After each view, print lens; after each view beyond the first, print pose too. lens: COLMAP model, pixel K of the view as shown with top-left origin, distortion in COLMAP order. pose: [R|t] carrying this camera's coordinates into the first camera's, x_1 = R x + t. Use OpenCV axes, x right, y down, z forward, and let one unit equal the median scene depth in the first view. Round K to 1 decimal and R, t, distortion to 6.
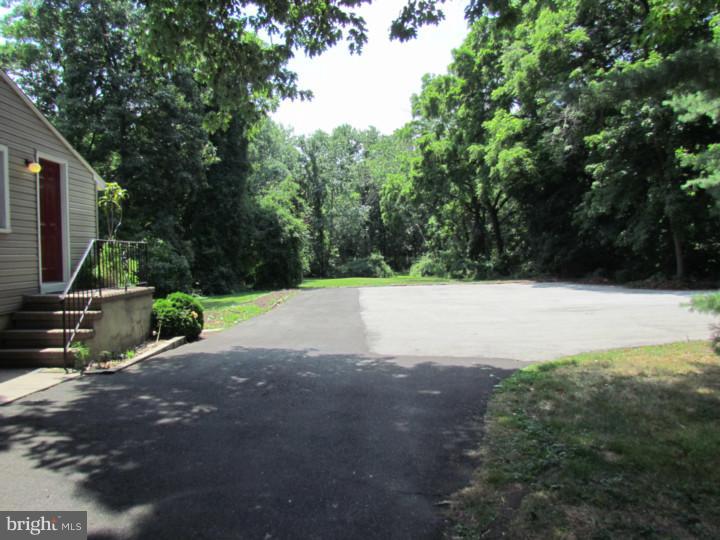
lens RADIAL K [[508.5, 0, 360.3], [0, 508.5, 269.7], [0, 0, 1]] dist [-0.035514, 0.007106]
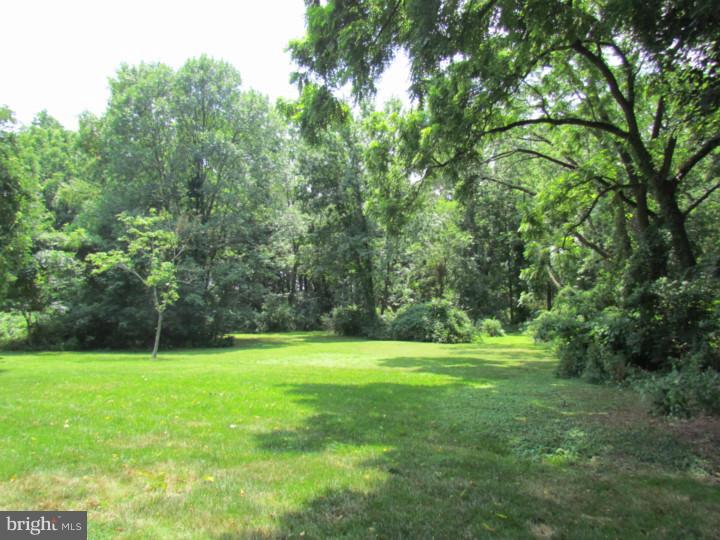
lens RADIAL K [[508.5, 0, 359.5], [0, 508.5, 269.8], [0, 0, 1]] dist [-0.035514, 0.007106]
pose [[0.913967, -0.041683, -0.403641, 0.176568], [0.006570, 0.996100, -0.087990, -0.013264], [0.405735, 0.077768, 0.910676, 0.478636]]
